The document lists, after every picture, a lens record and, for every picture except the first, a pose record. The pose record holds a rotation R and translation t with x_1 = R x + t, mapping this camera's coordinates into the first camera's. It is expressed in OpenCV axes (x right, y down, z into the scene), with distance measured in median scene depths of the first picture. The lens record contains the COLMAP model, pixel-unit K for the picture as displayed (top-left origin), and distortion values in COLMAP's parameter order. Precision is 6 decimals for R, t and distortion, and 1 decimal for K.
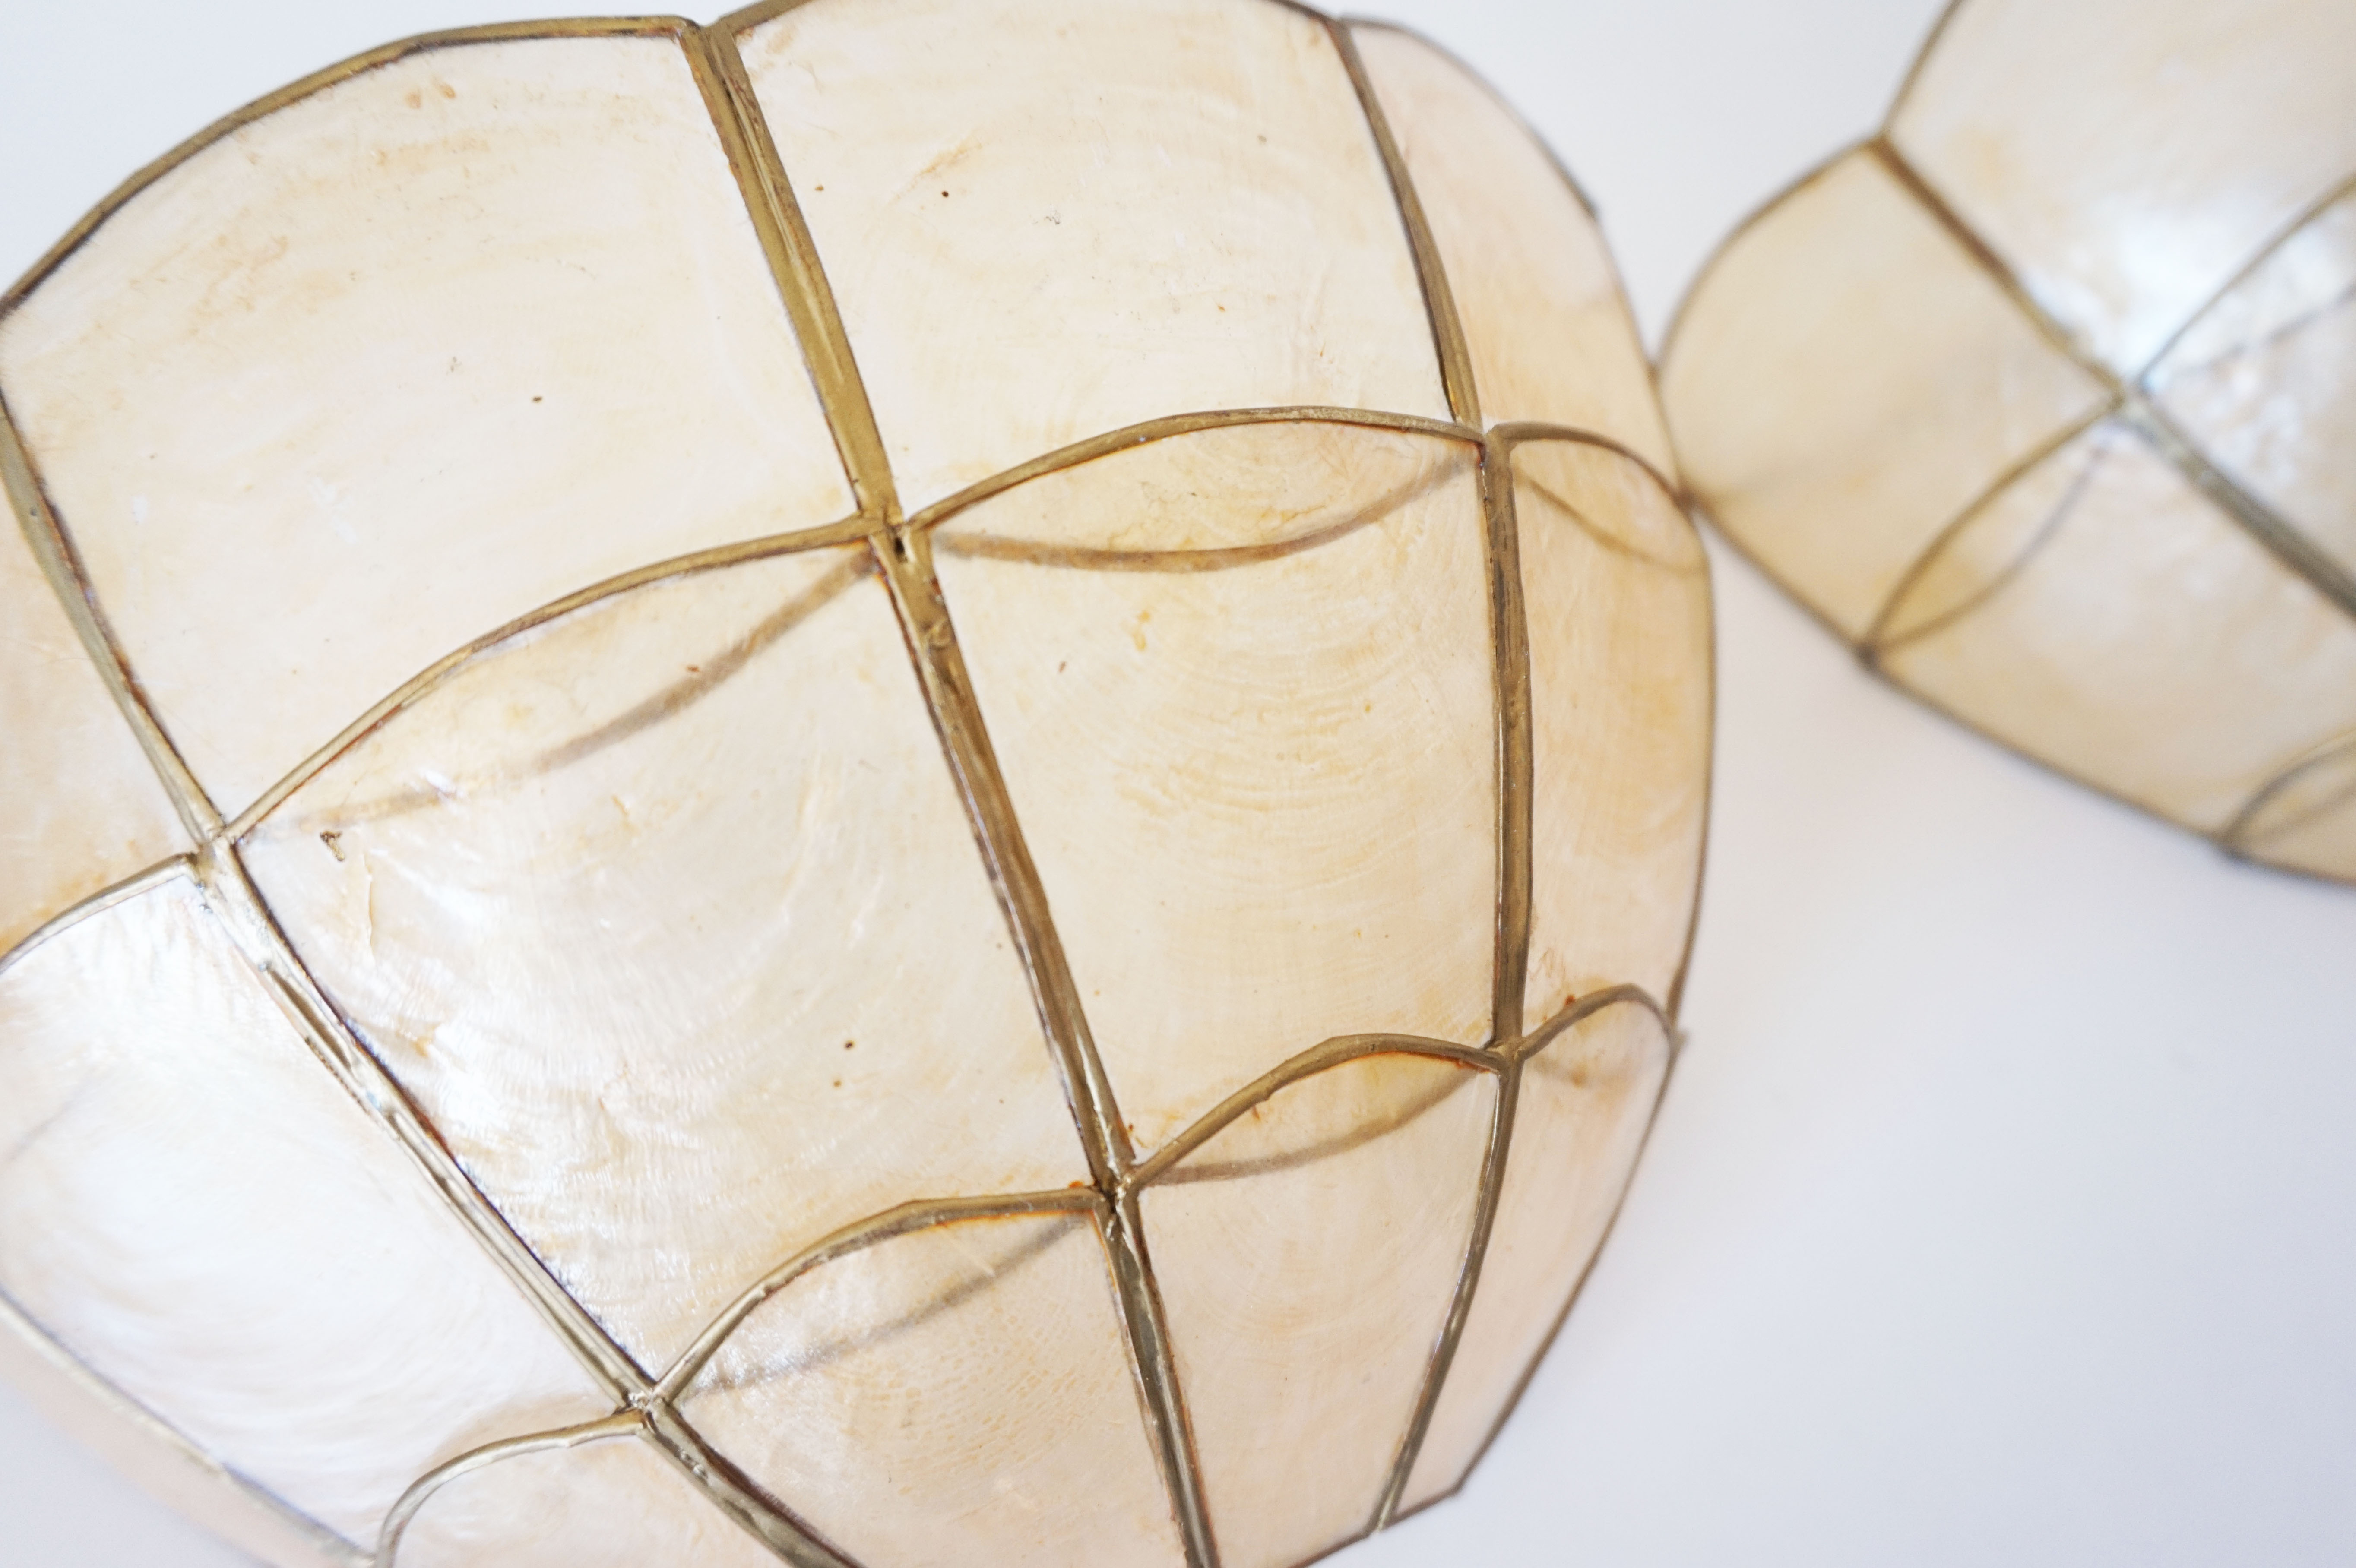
lens RADIAL K [[2023.1, 0, 1178.0], [0, 2023.1, 784.0], [0, 0, 1]] dist [-0.002593, 0.005534]
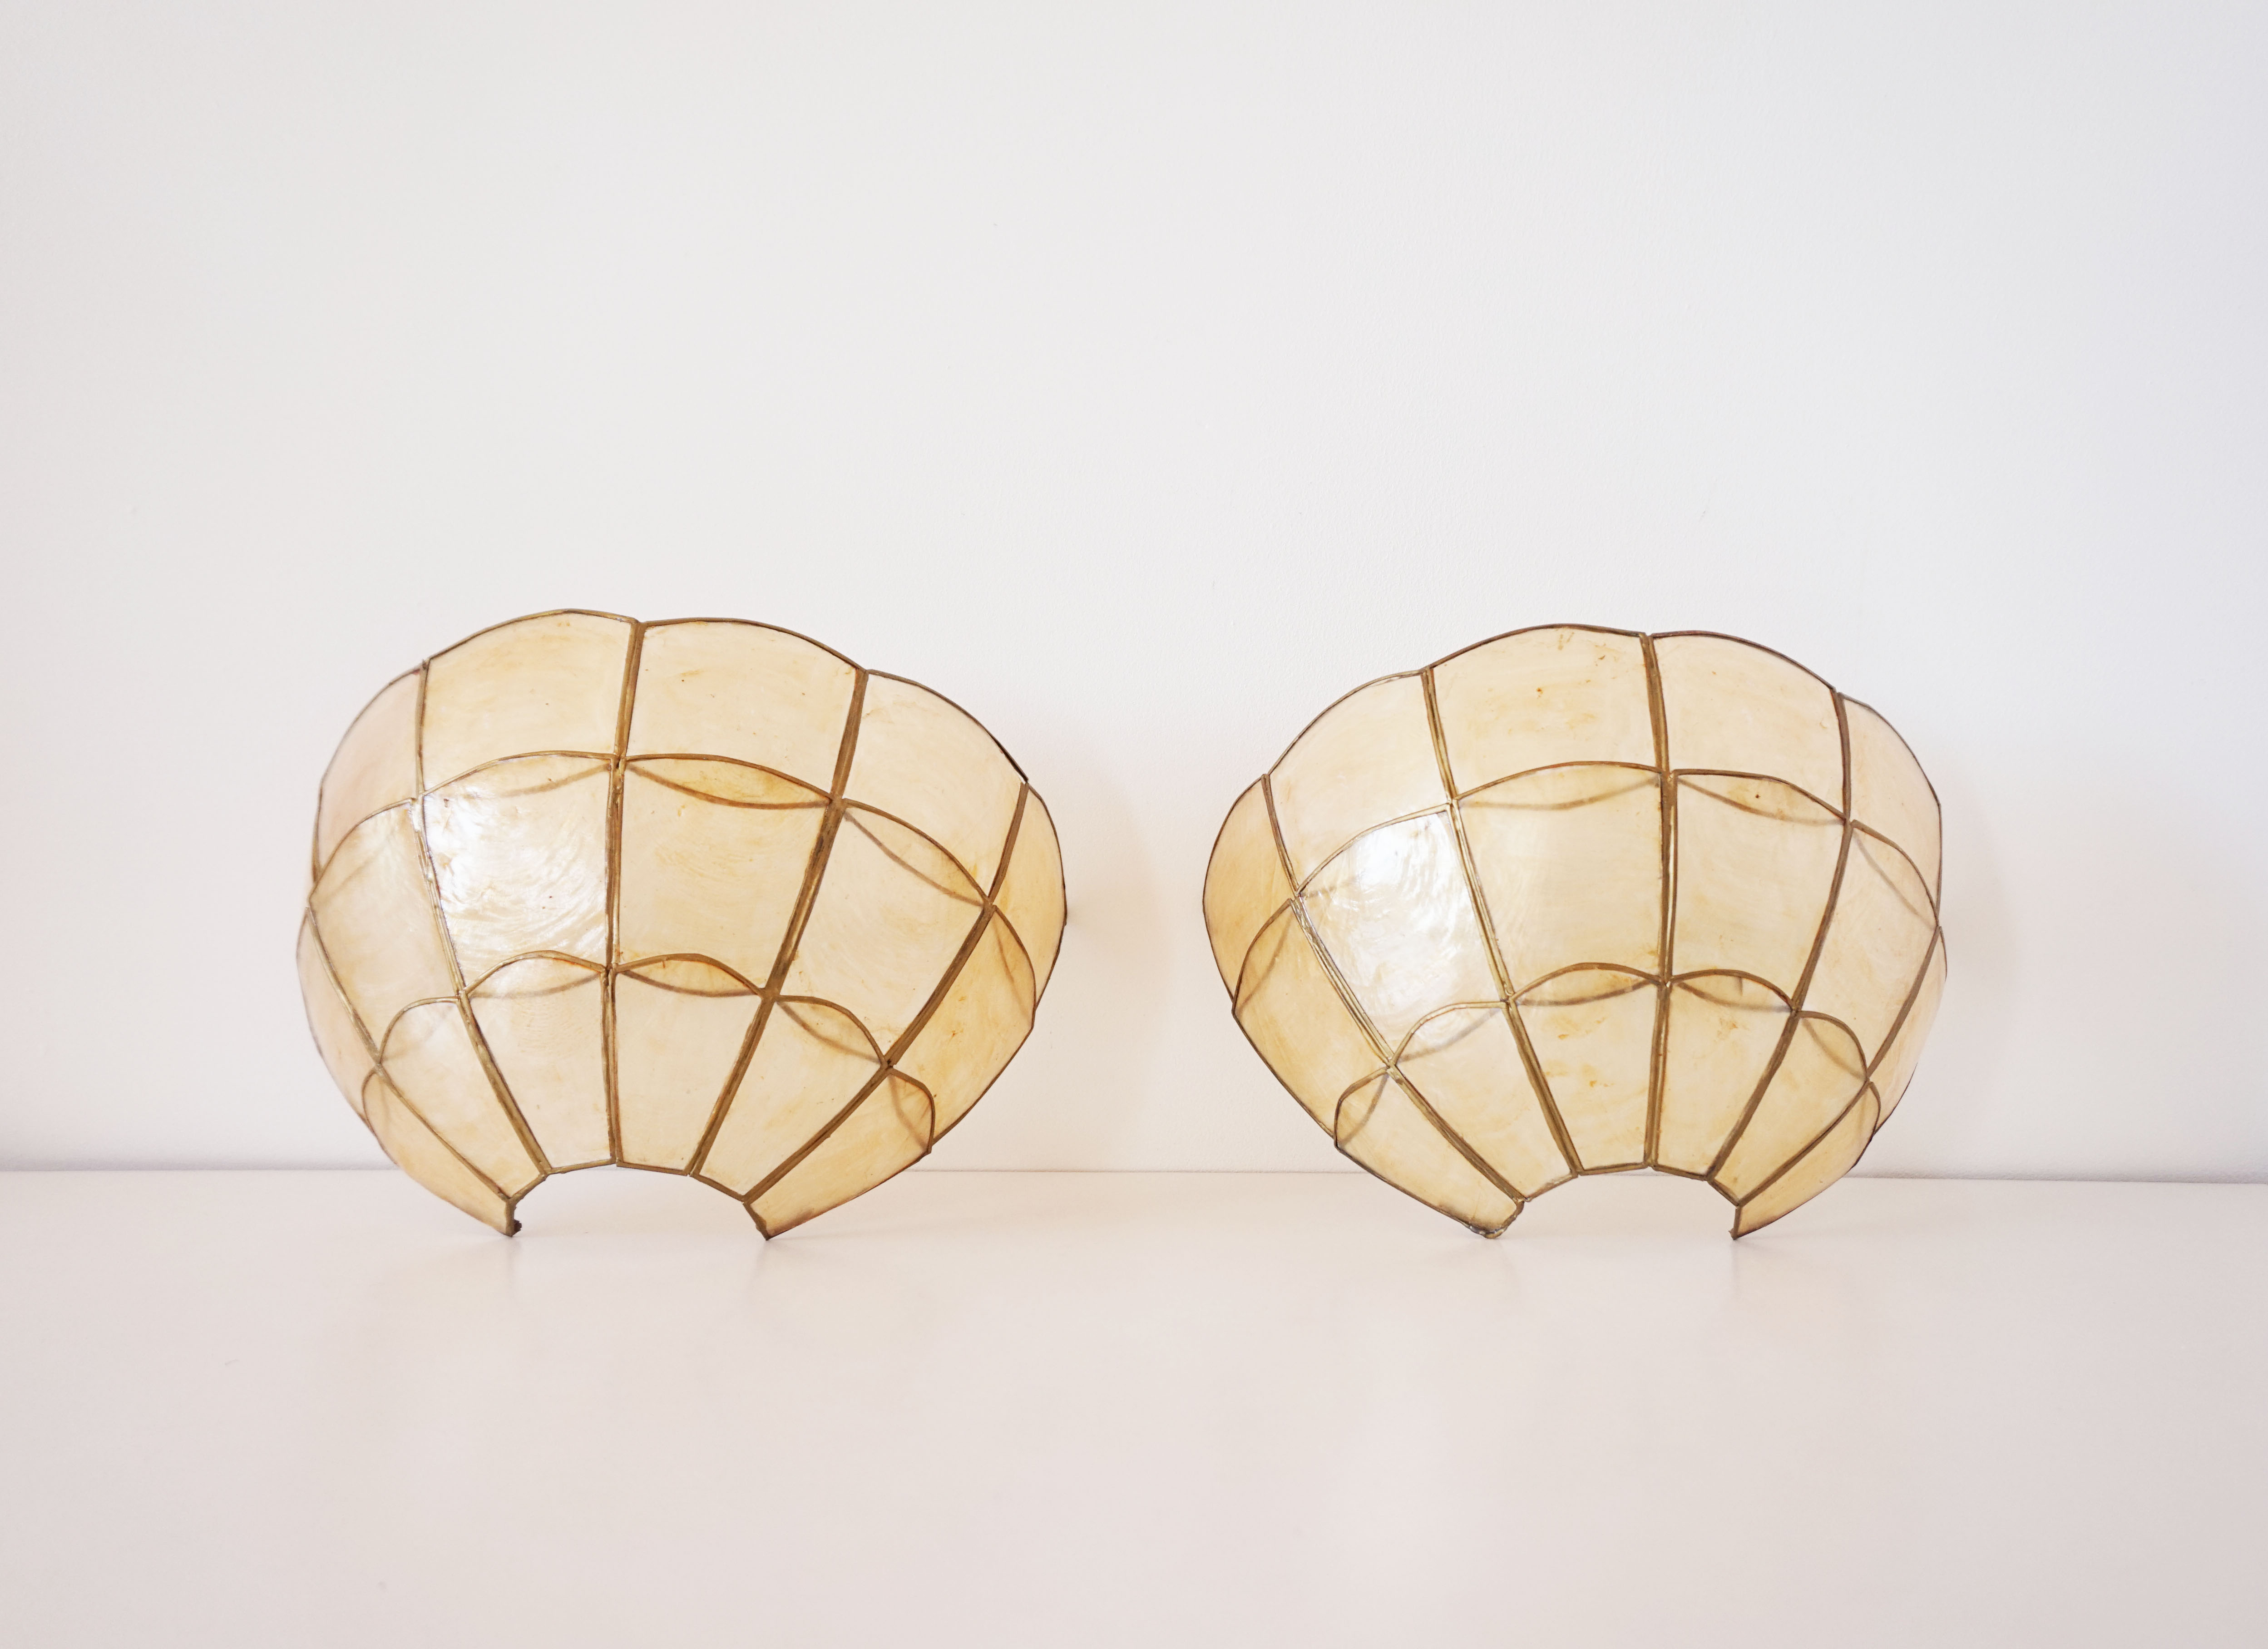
lens RADIAL K [[2121.2, 0, 1185.2], [0, 2121.2, 831.6], [0, 0, 1]] dist [-0.000127, 0.003963]
pose [[0.923179, 0.221586, -0.314070, 1.823402], [-0.314346, 0.905469, -0.285154, 0.679071], [0.221194, 0.361974, 0.905565, -1.920166]]
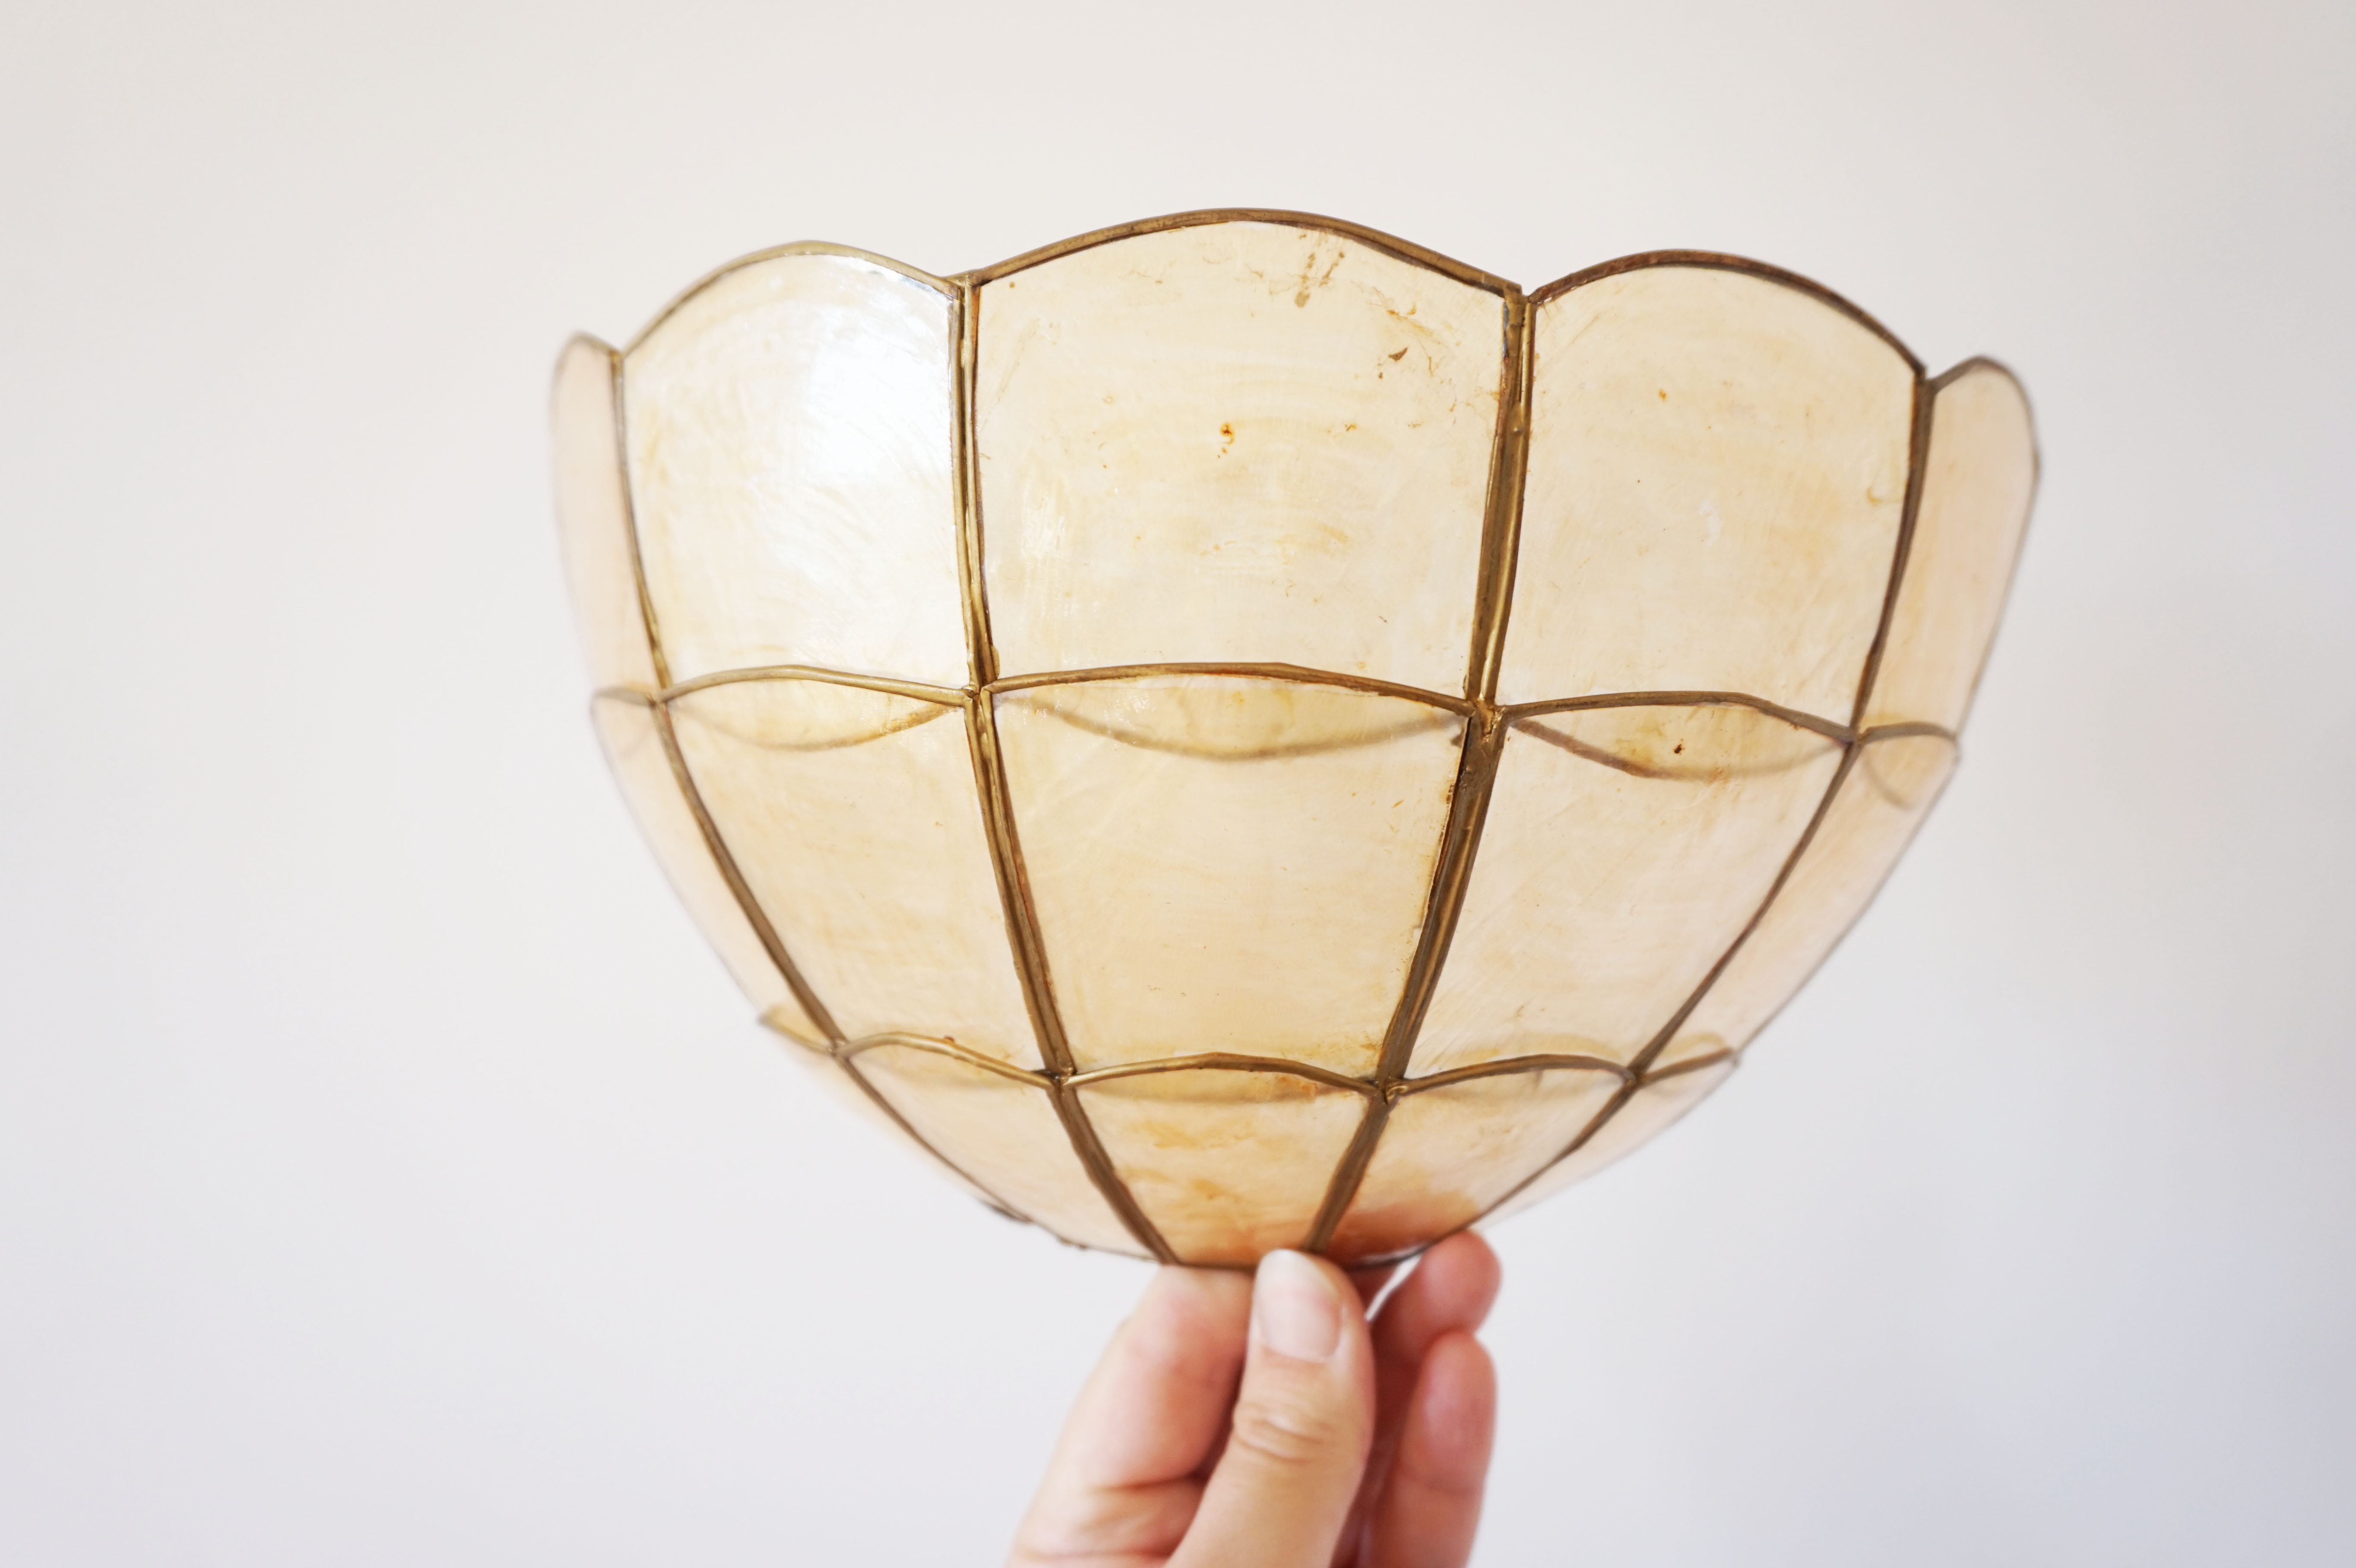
lens RADIAL K [[2023.1, 0, 1178.0], [0, 2023.1, 784.0], [0, 0, 1]] dist [-0.002593, 0.005534]
pose [[0.907685, 0.419367, 0.015465, 1.236745], [-0.400699, 0.855152, 0.328870, -1.002572], [0.124692, -0.304707, 0.944249, 0.037934]]
